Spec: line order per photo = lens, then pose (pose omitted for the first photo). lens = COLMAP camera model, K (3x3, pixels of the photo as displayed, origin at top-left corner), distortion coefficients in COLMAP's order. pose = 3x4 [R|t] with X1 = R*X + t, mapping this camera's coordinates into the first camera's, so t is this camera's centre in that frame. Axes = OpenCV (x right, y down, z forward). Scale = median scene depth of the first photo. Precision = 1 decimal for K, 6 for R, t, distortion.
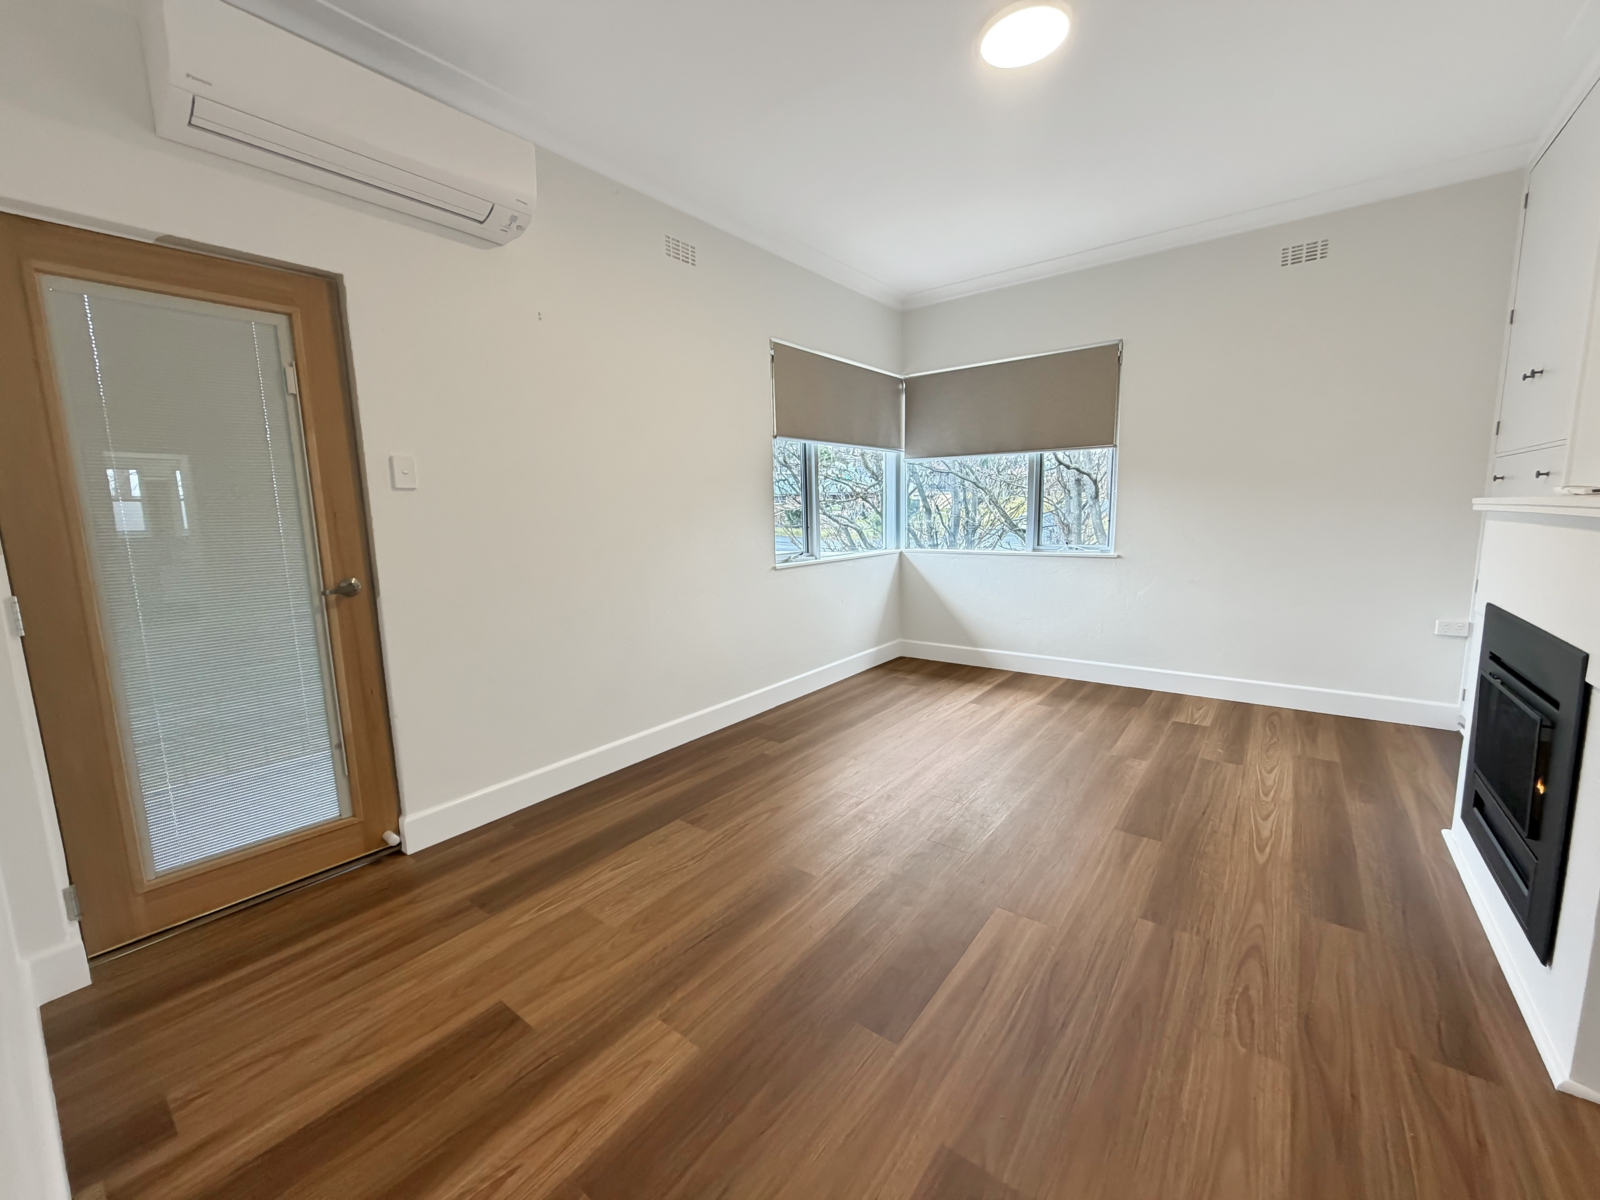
lens RADIAL K [[637.4, 0, 799.9], [0, 637.4, 602.5], [0, 0, 1]] dist [0.000346, 0.000047]
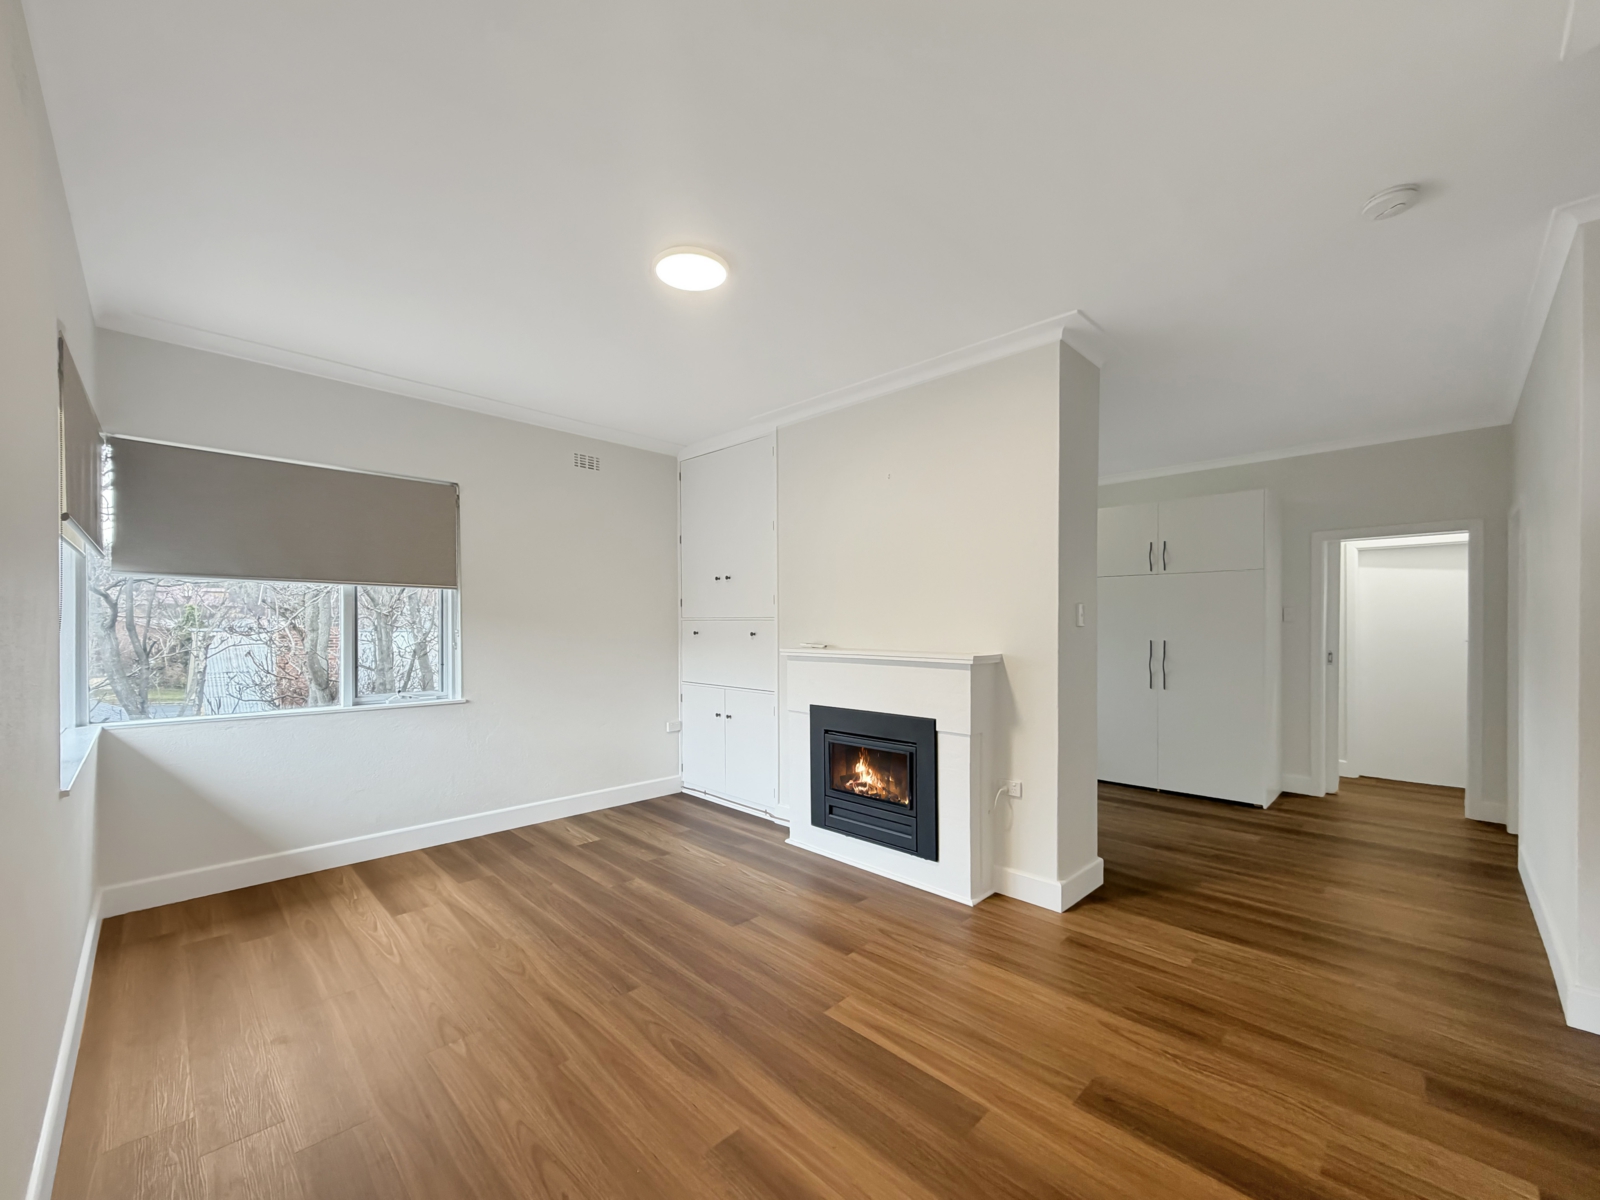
lens RADIAL K [[637.4, 0, 798.2], [0, 637.4, 625.1], [0, 0, 1]] dist [0.000346, 0.000047]
pose [[0.130482, 0.025273, 0.991128, -0.408223], [0.136170, 0.989745, -0.043165, -0.079945], [-0.982055, 0.140594, 0.125703, 0.389677]]
